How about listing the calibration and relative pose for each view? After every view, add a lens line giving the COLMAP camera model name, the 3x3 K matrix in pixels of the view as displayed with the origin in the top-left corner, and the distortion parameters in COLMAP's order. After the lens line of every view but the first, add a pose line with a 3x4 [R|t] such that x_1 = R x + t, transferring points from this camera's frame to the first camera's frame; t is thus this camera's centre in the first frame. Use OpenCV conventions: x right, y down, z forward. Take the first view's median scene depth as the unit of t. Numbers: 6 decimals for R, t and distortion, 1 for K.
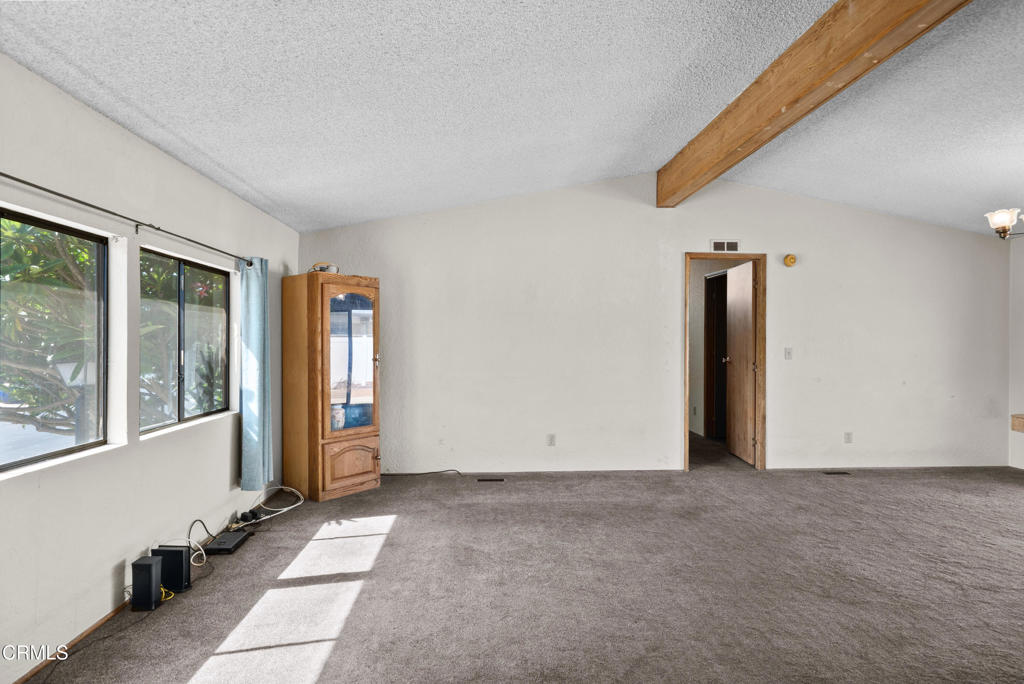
lens RADIAL K [[540.0, 0, 502.9], [0, 540.0, 343.9], [0, 0, 1]] dist [0.001111, 0.002272]
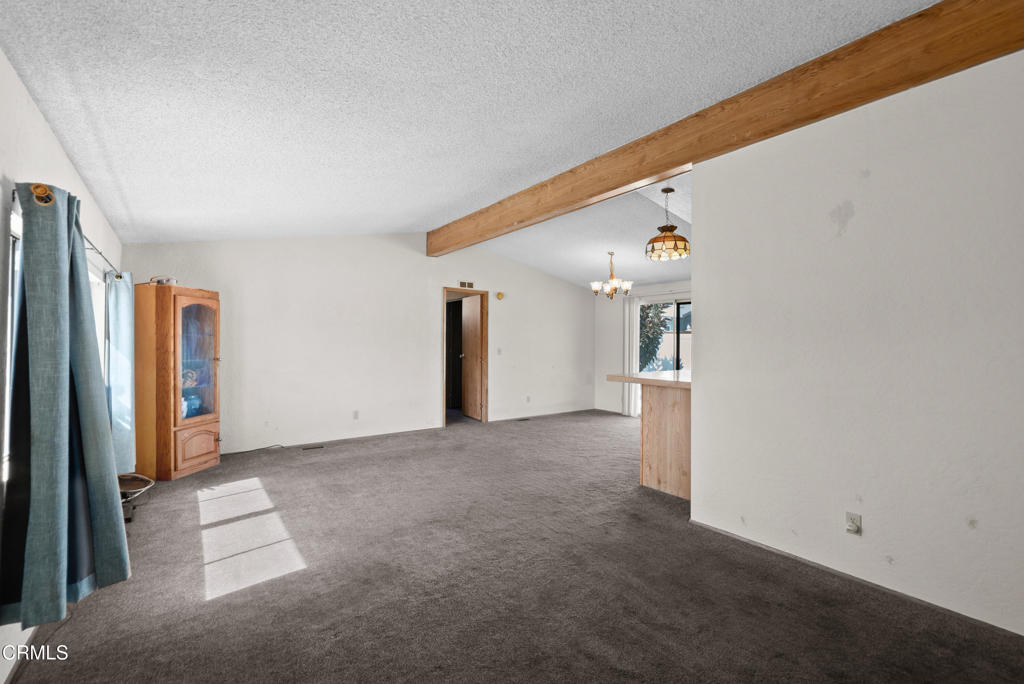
lens RADIAL K [[452.8, 0, 505.5], [0, 452.8, 340.8], [0, 0, 1]] dist [0.002288, -0.001061]
pose [[0.837213, 0.004836, 0.546855, -0.270078], [0.000804, 0.999949, -0.010074, -0.001118], [-0.546876, 0.008874, 0.837167, -0.224532]]
